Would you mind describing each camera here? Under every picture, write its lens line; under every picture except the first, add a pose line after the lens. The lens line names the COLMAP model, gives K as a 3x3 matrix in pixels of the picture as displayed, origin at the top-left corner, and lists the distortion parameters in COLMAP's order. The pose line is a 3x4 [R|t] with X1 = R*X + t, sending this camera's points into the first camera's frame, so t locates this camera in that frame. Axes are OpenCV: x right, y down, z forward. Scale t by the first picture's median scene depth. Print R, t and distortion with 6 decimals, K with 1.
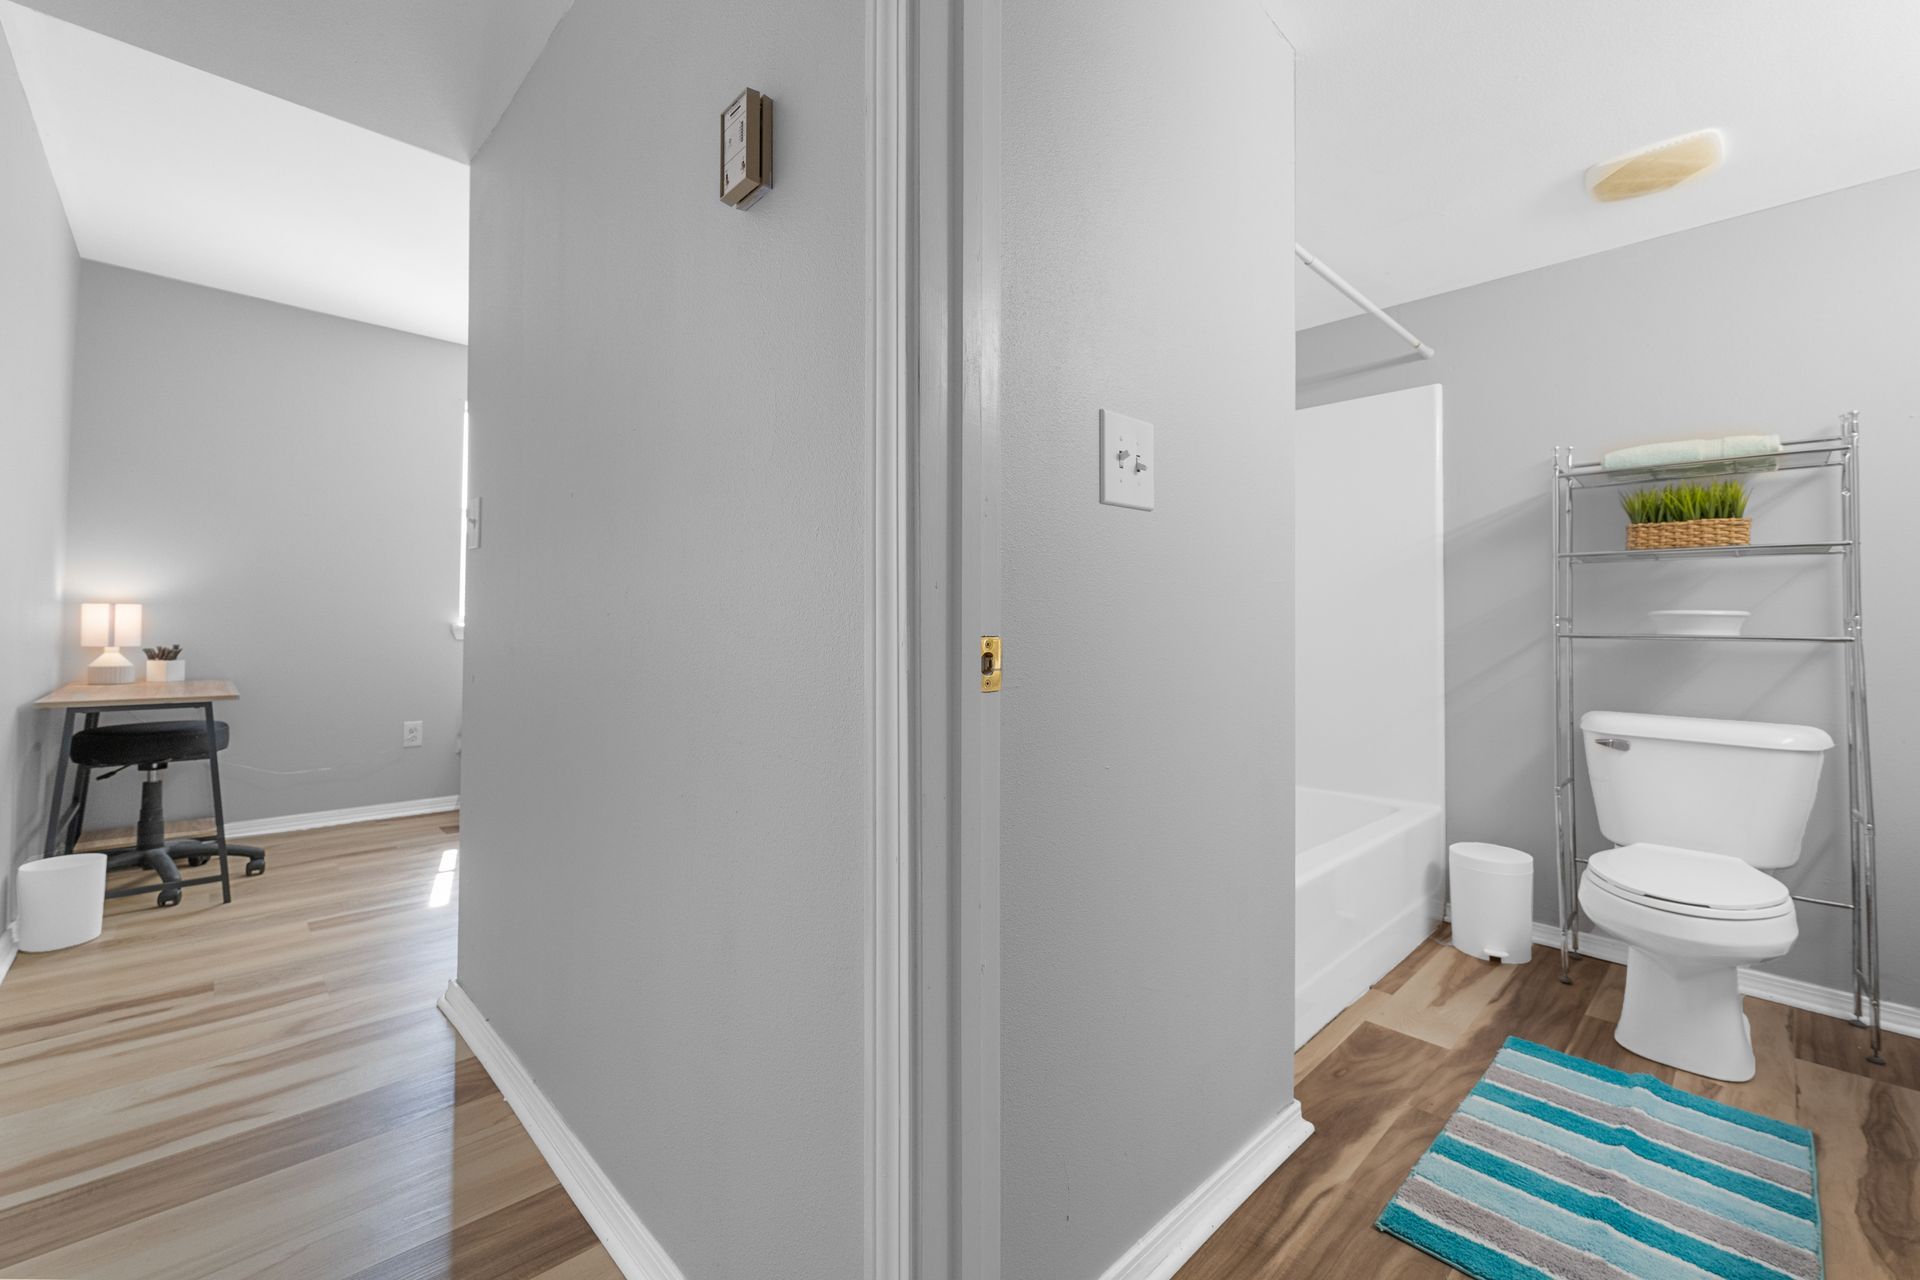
lens RADIAL K [[778.5, 0, 951.4], [0, 778.5, 613.3], [0, 0, 1]] dist [0.001793, -0.002969]
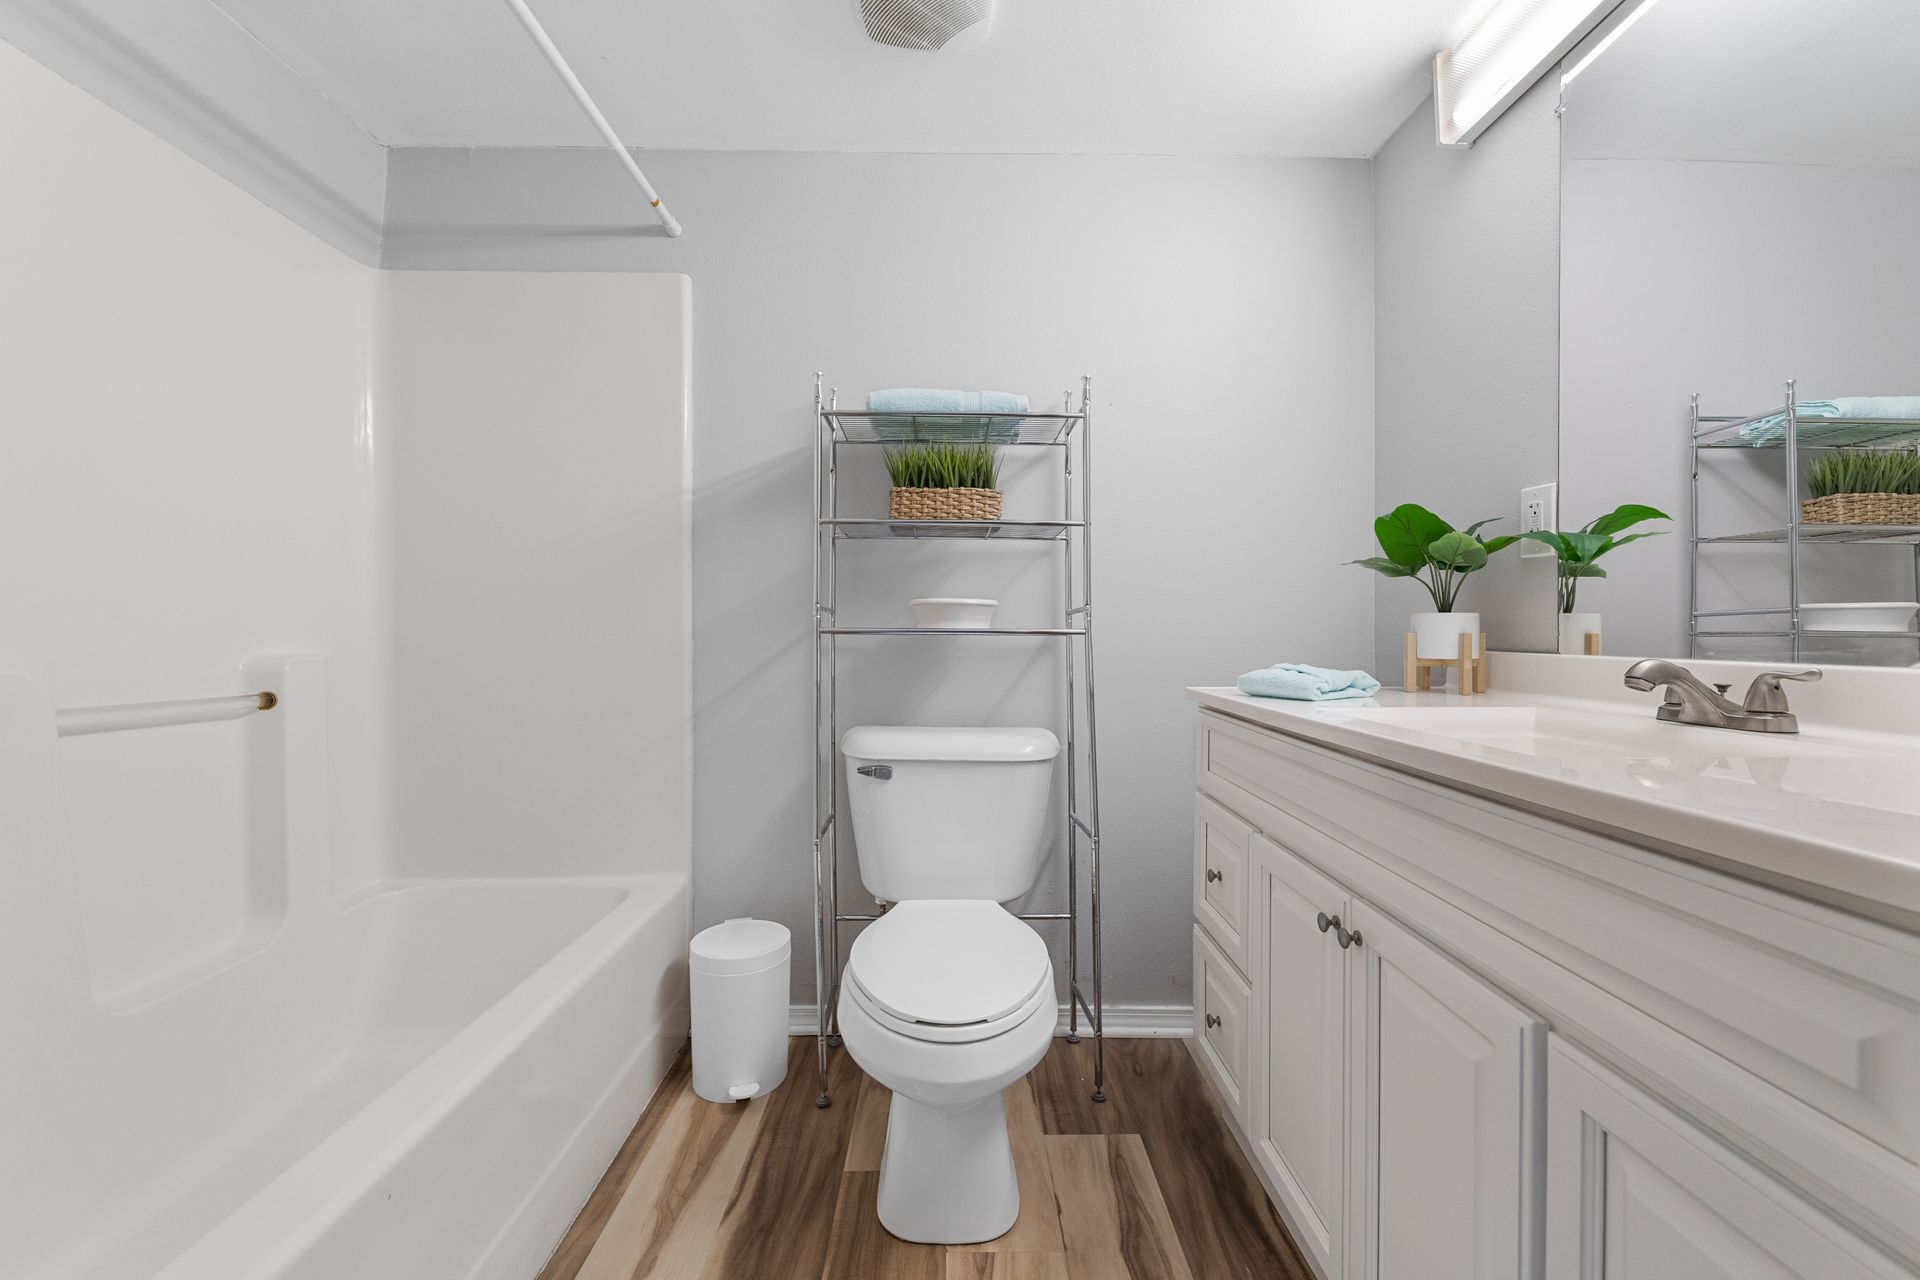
lens RADIAL K [[778.5, 0, 951.4], [0, 778.5, 613.3], [0, 0, 1]] dist [0.001793, -0.002969]
pose [[0.685071, 0.005858, 0.728453, 0.344477], [-0.006912, 0.999975, -0.001542, 0.012688], [-0.728444, -0.003979, 0.685094, 0.423525]]
